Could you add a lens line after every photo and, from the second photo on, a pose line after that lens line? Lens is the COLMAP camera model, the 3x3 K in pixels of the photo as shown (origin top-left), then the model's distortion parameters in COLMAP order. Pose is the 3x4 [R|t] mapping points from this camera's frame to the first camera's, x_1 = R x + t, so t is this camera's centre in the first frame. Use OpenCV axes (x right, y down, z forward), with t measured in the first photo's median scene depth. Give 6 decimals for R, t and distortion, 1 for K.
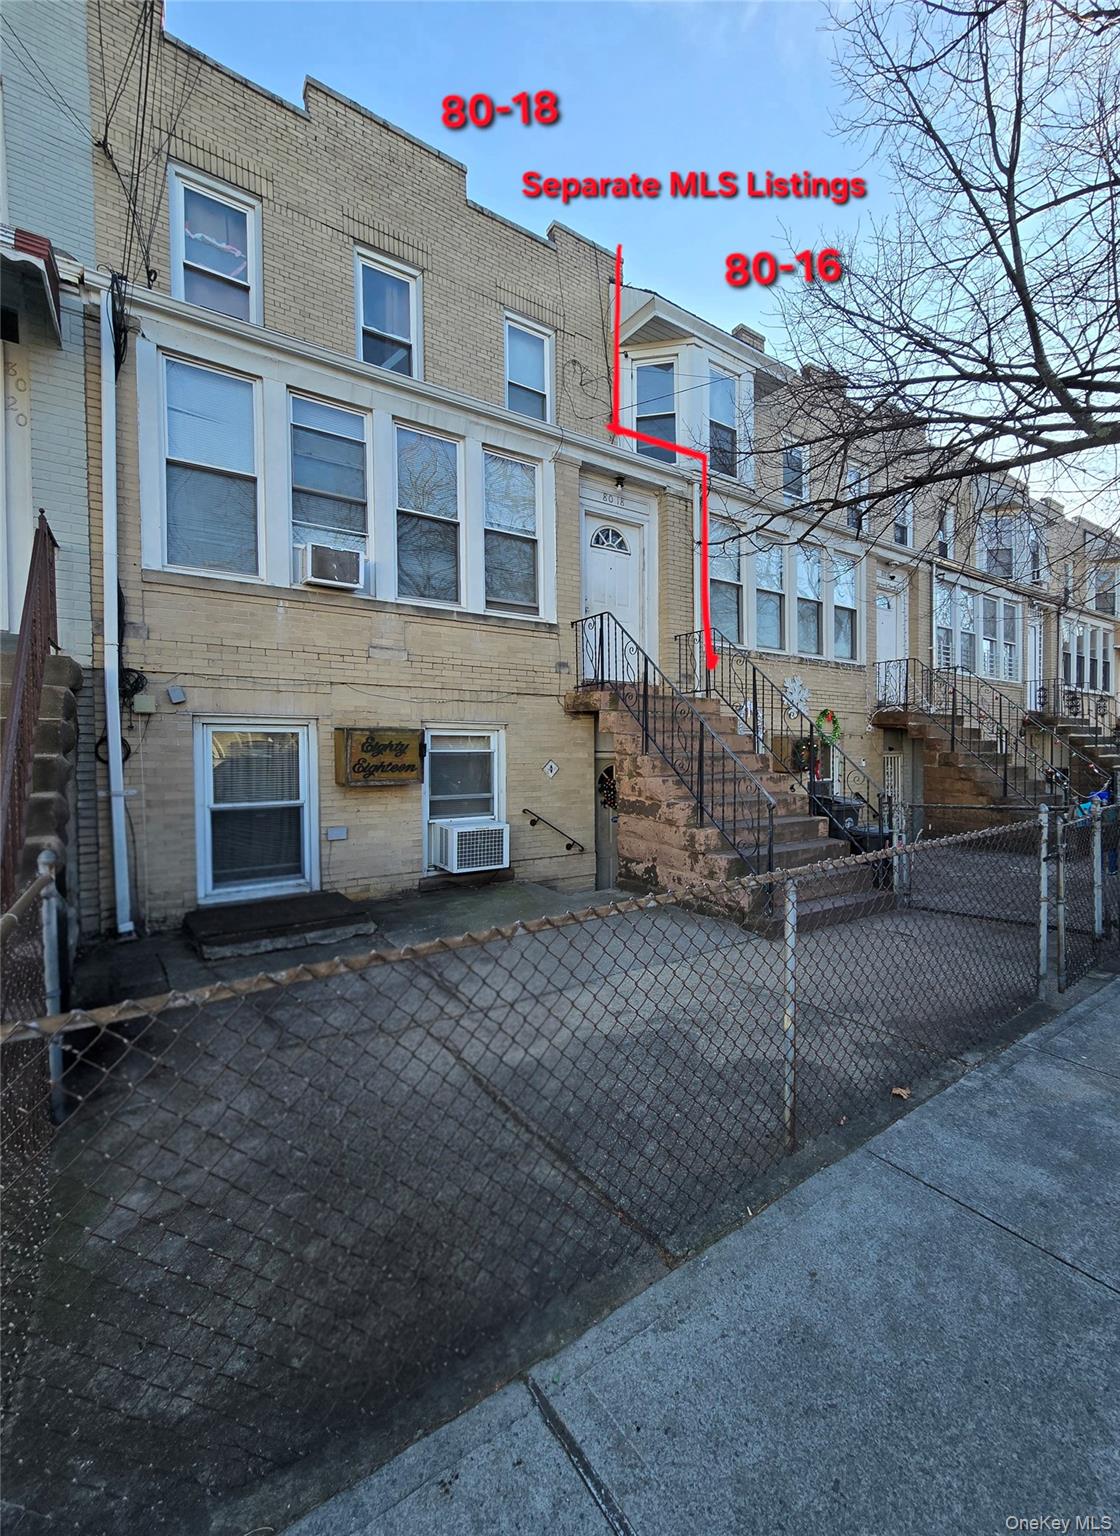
lens RADIAL K [[676.9, 0, 560.0], [0, 676.9, 768.0], [0, 0, 1]] dist [-0.014381, 0.007559]
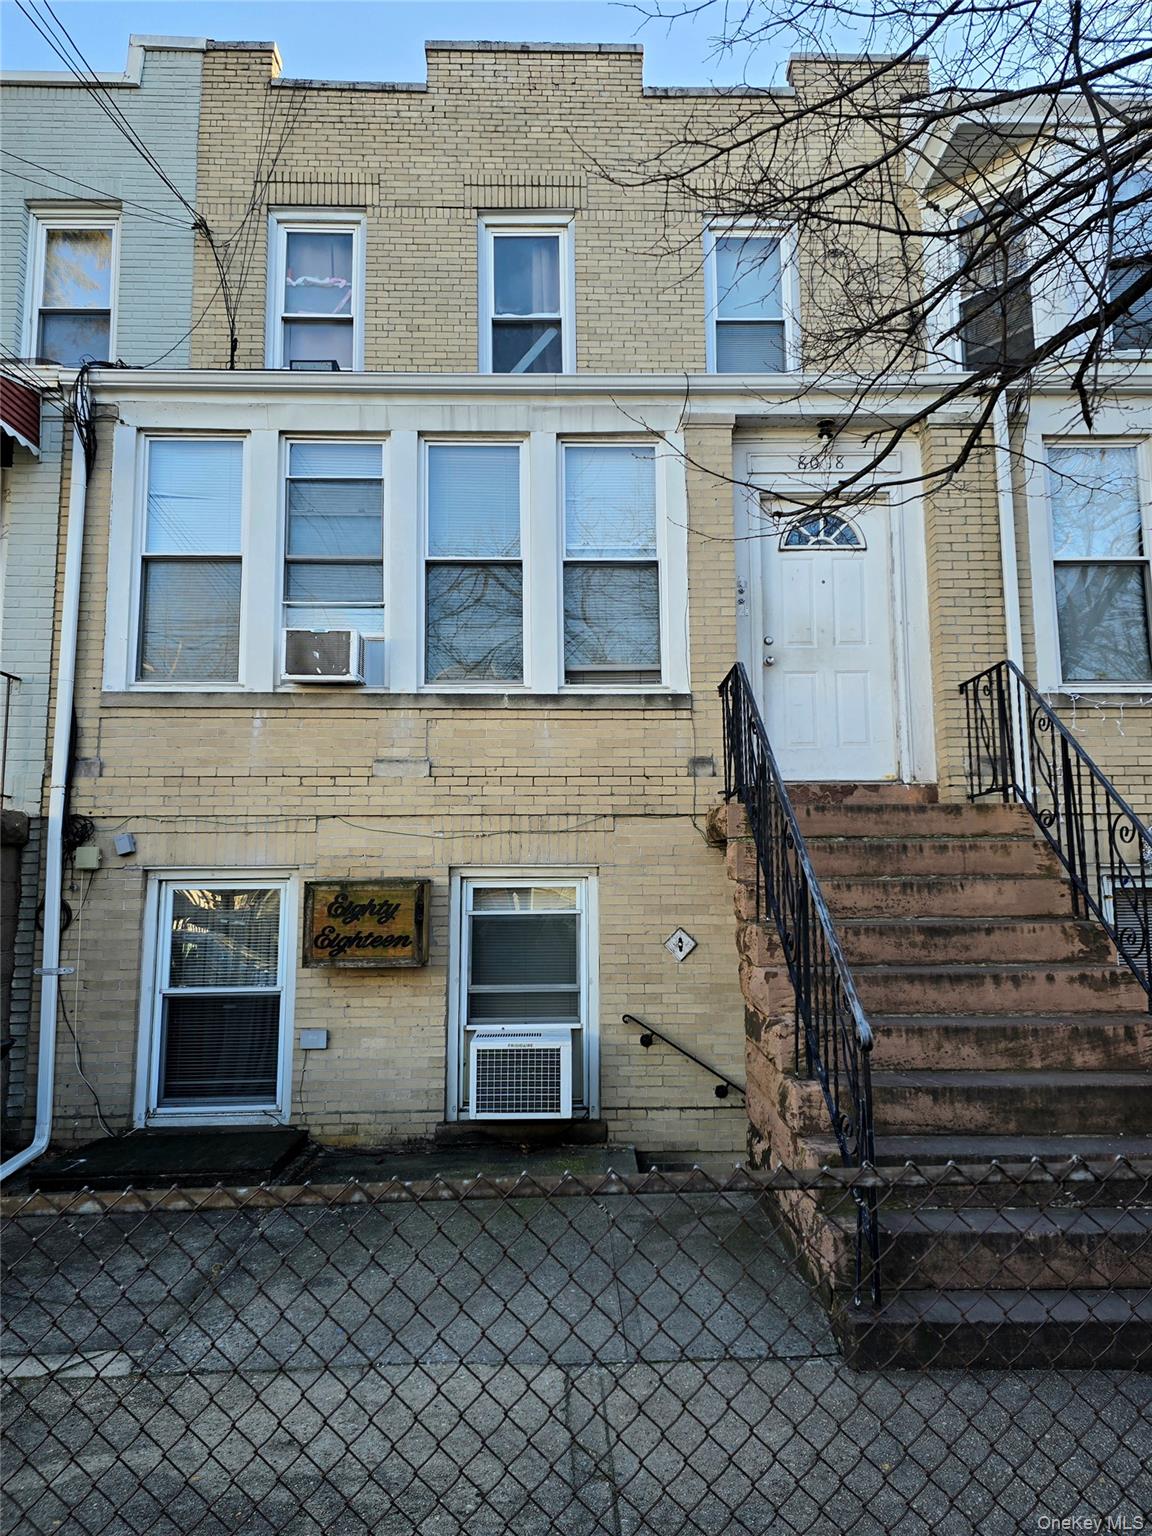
lens RADIAL K [[1033.4, 0, 576.0], [0, 1033.4, 768.0], [0, 0, 1]] dist [0.081148, -0.087000]
pose [[0.822585, -0.078413, -0.563210, 0.471809], [-0.008393, 0.988665, -0.149905, -0.015899], [0.568580, 0.128037, 0.812603, 0.257537]]
